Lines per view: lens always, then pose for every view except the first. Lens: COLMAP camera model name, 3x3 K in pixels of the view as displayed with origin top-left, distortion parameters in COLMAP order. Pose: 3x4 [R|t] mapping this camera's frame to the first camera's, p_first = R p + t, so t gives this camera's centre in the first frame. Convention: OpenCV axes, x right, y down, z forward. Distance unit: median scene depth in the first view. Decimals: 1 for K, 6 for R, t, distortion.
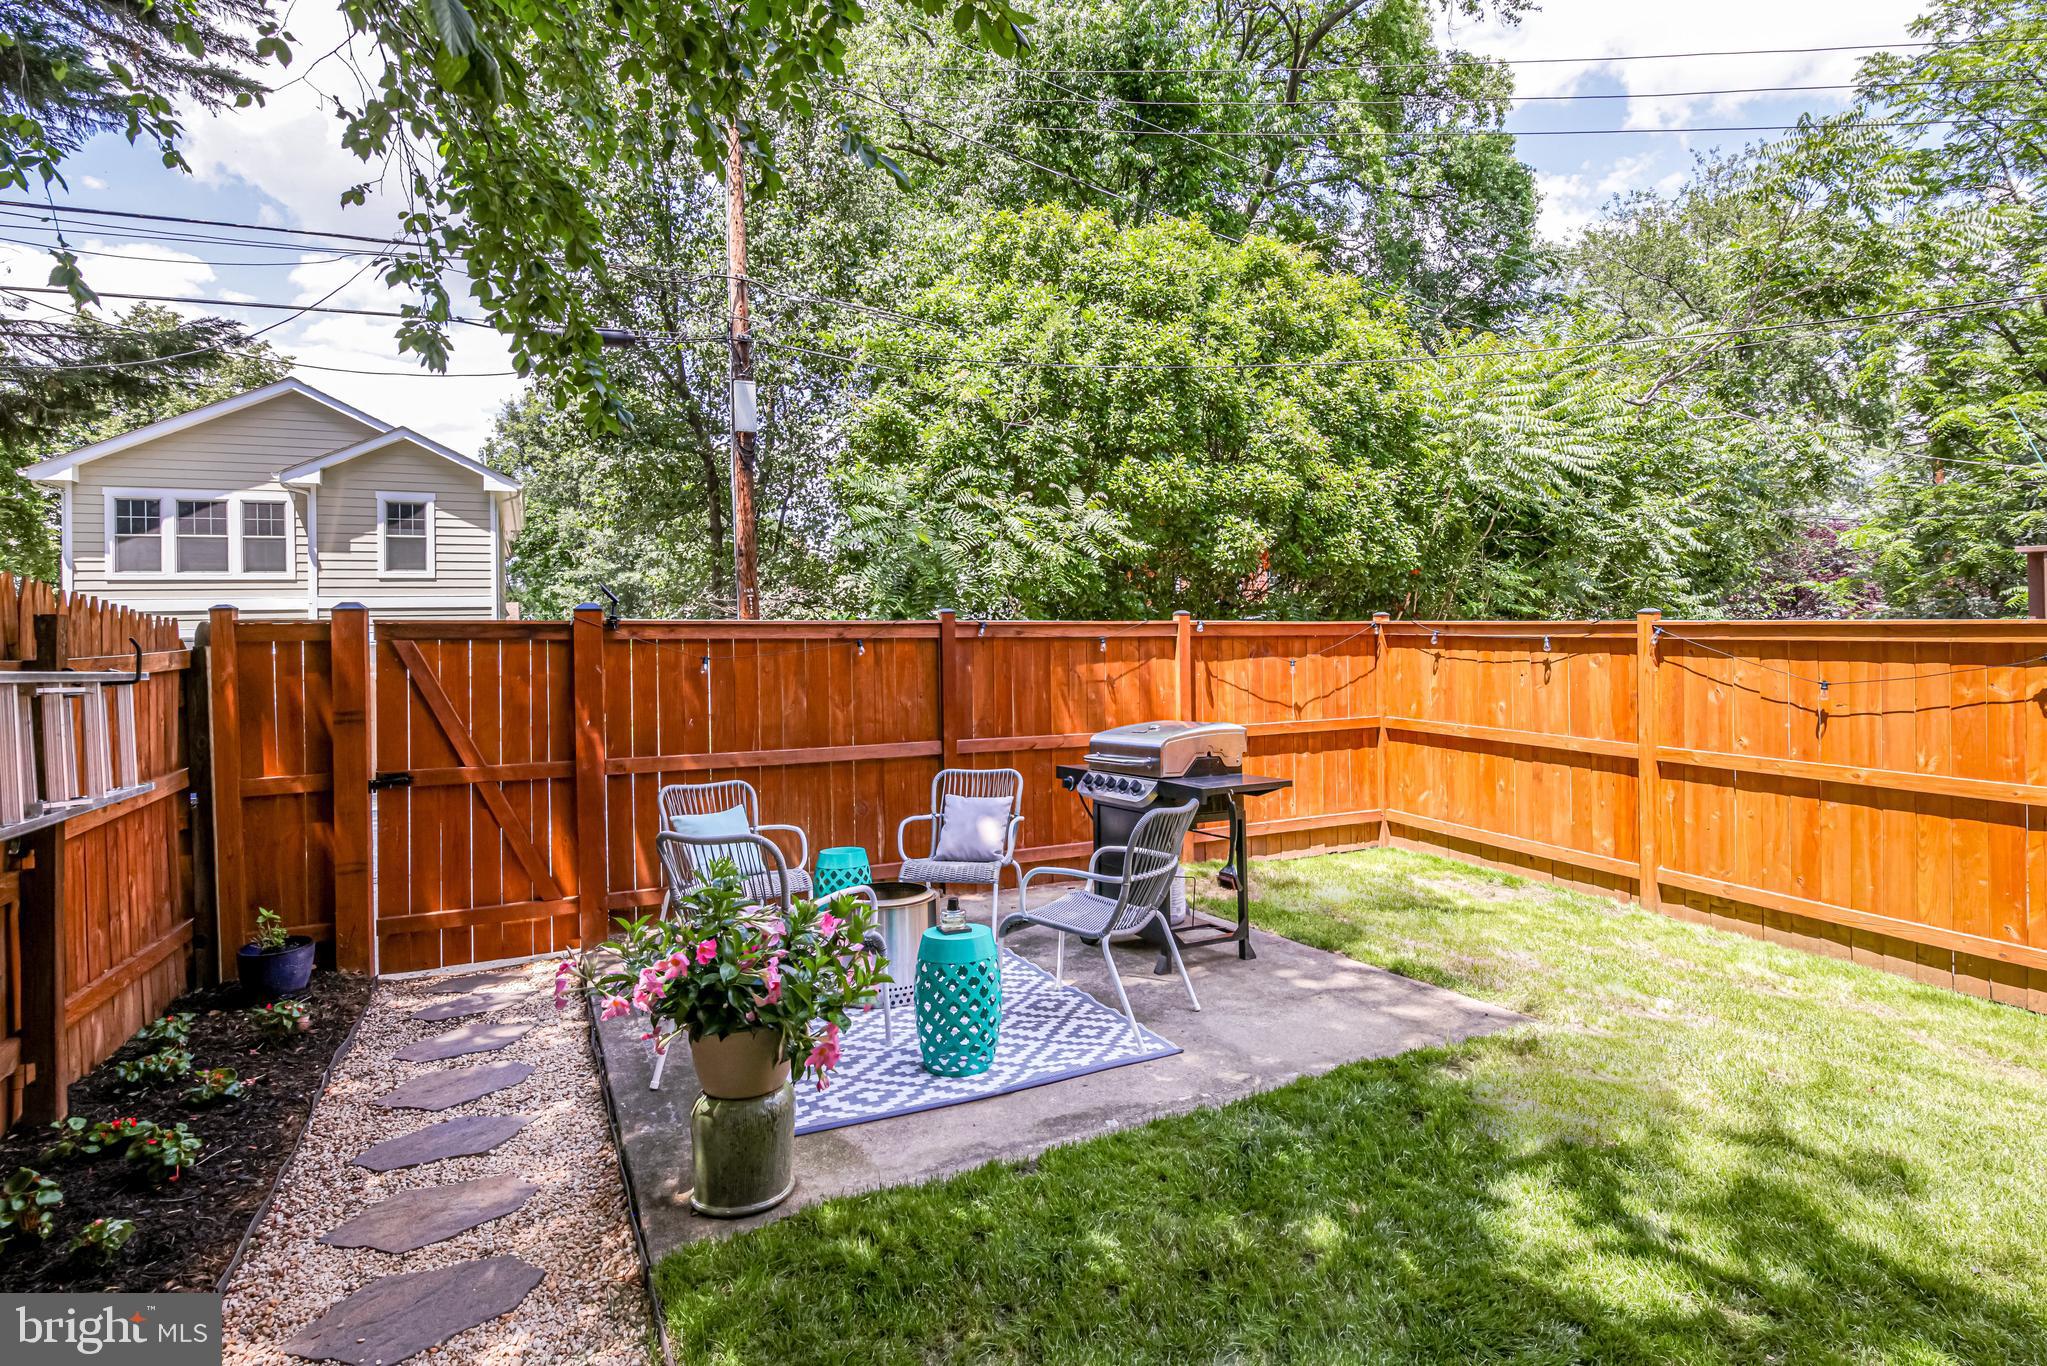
lens RADIAL K [[973.8, 0, 1024.9], [0, 973.8, 611.6], [0, 0, 1]] dist [-0.001540, -0.011306]
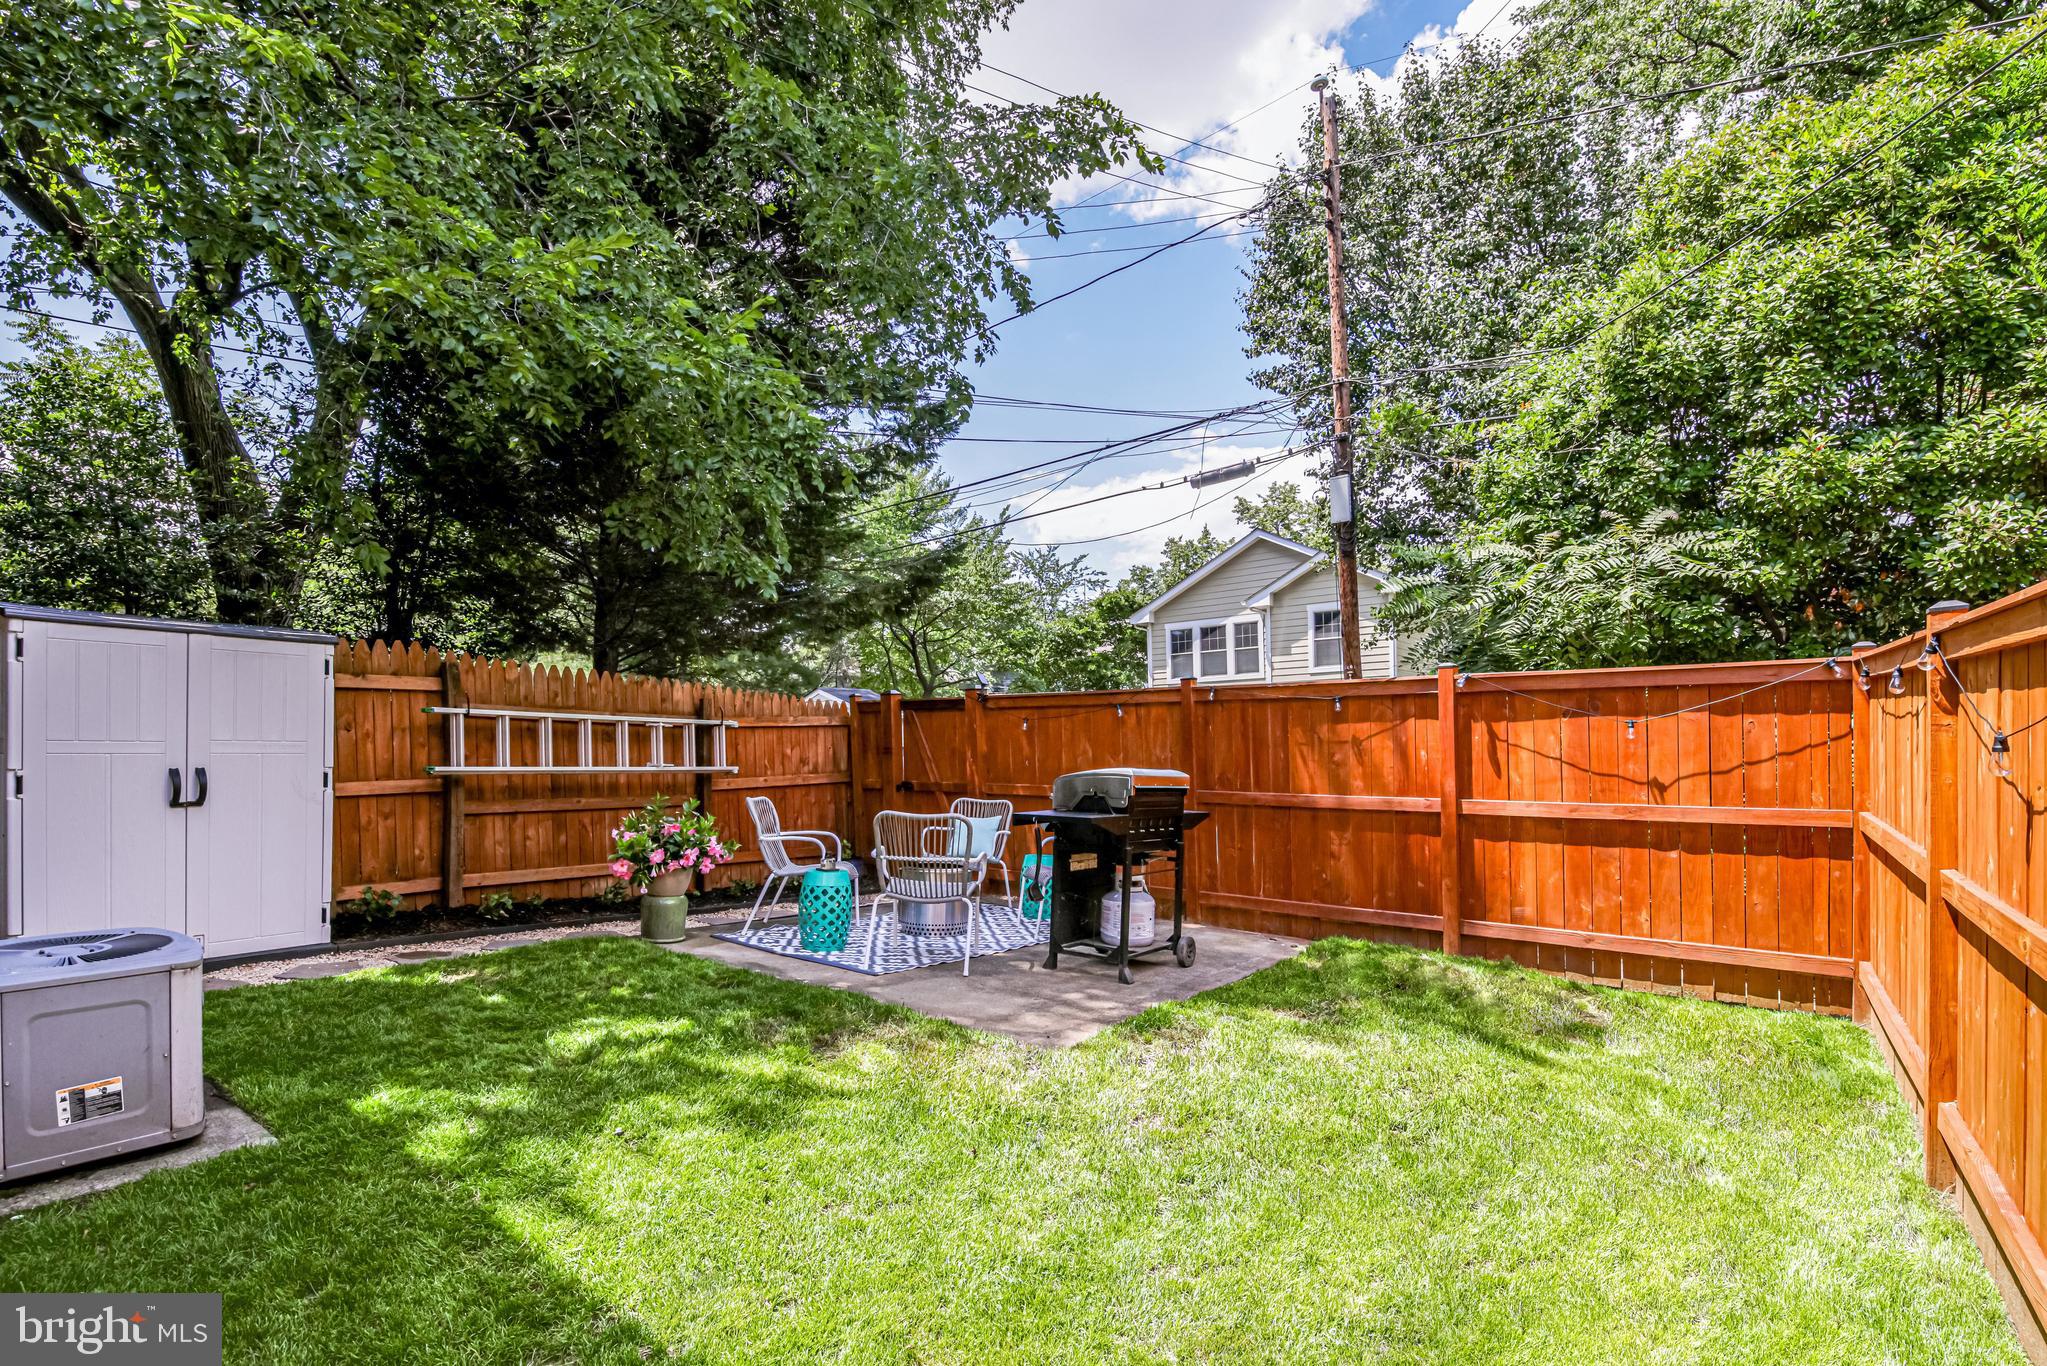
lens RADIAL K [[944.4, 0, 1024.3], [0, 944.4, 765.0], [0, 0, 1]] dist [-0.000320, -0.006666]
pose [[0.441586, 0.032058, -0.896646, 0.504613], [0.027303, 0.998419, 0.049143, 0.025663], [0.896804, -0.046182, 0.440012, 0.198246]]
